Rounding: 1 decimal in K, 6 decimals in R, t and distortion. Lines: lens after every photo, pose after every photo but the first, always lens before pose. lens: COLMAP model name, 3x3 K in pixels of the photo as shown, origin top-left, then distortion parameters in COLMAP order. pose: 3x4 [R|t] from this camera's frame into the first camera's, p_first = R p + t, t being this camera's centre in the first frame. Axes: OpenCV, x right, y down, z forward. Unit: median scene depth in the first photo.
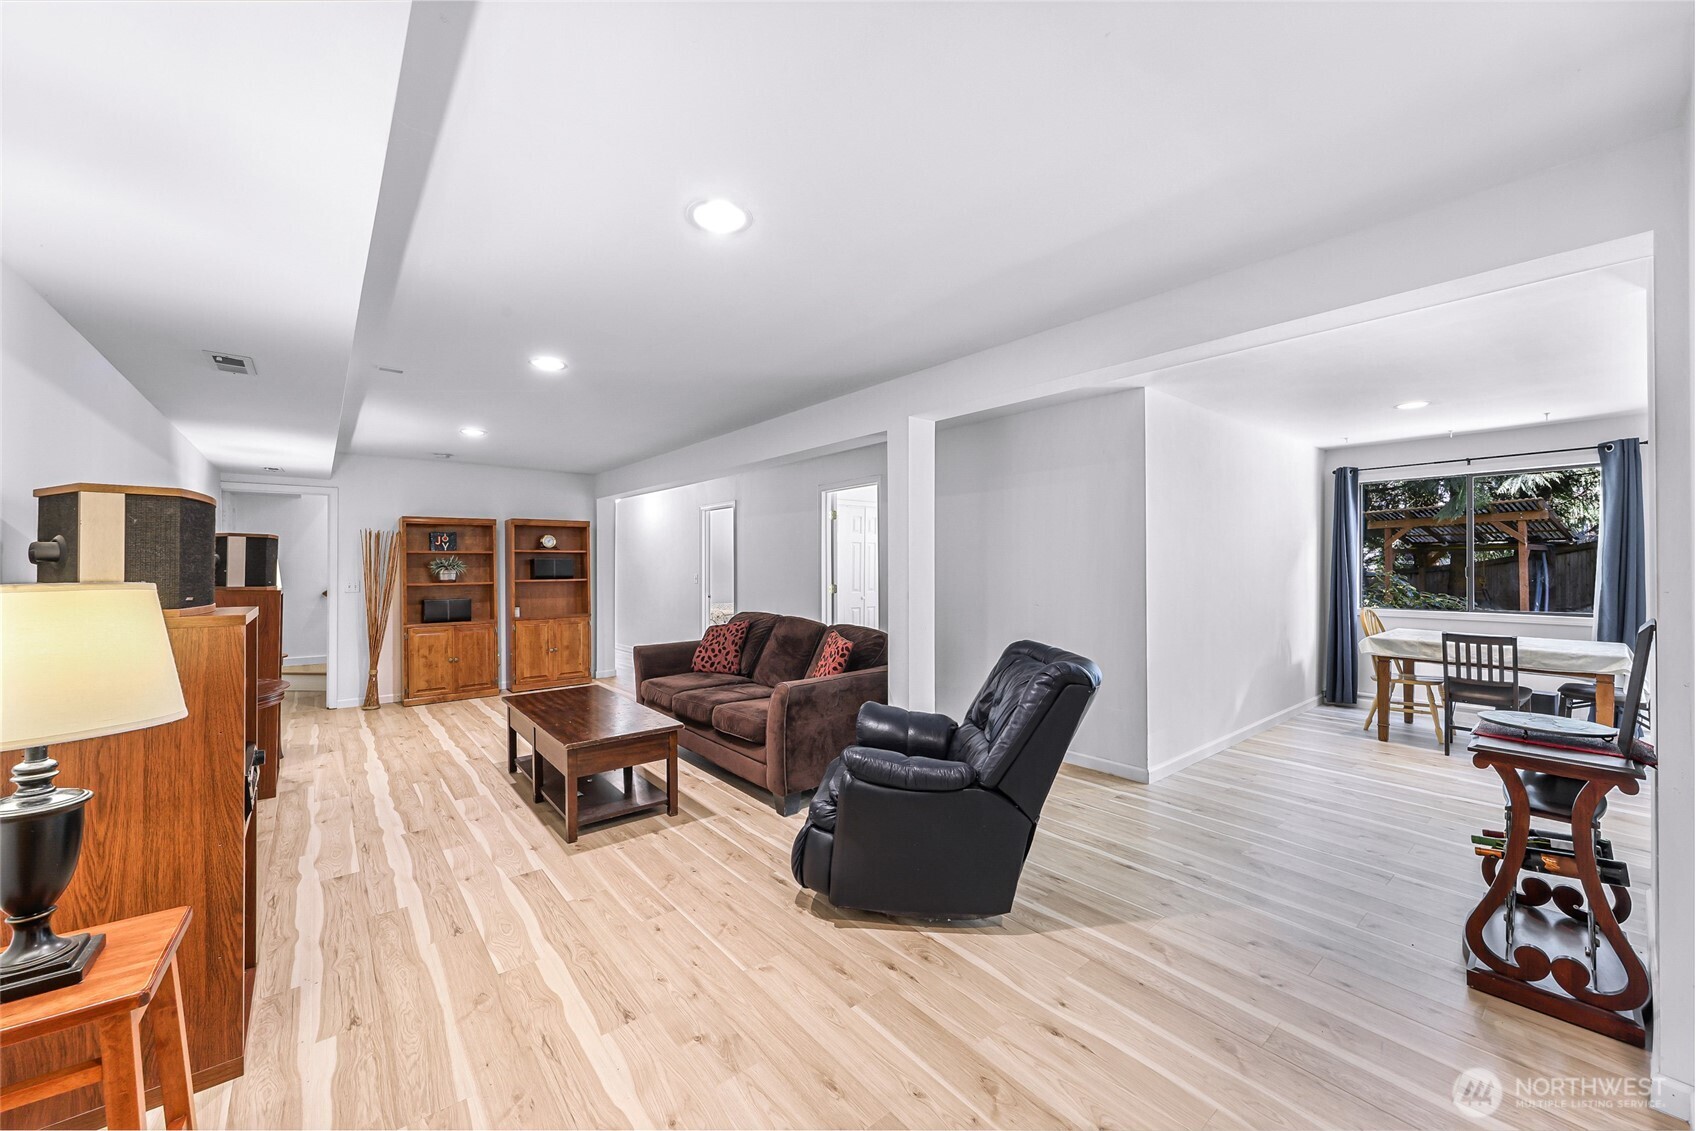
lens RADIAL K [[632.4, 0, 848.0], [0, 632.4, 565.5], [0, 0, 1]] dist [0.001115, -0.000173]
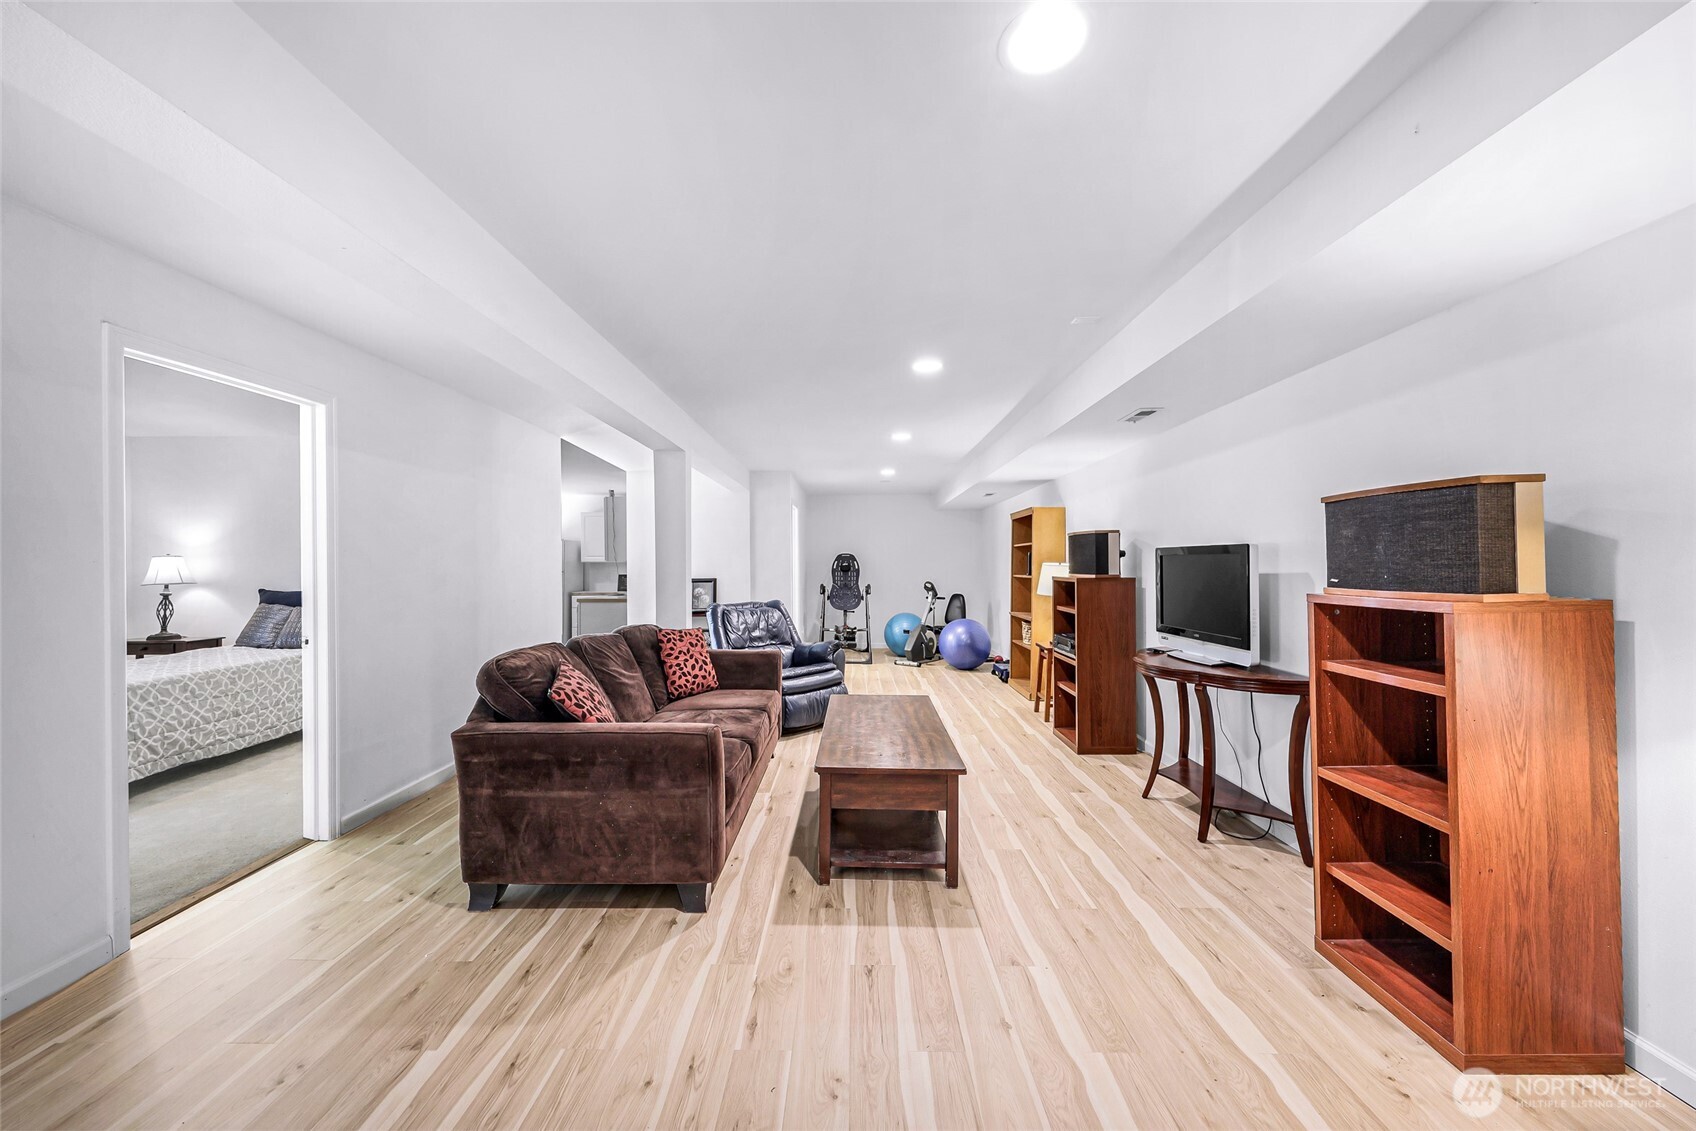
lens RADIAL K [[632.4, 0, 848.0], [0, 632.4, 565.5], [0, 0, 1]] dist [0.001115, -0.000173]
pose [[-0.761104, 0.005574, 0.648606, -2.216127], [0.007093, 0.999975, -0.000271, 0.030920], [-0.648591, 0.004394, -0.761125, 3.976080]]
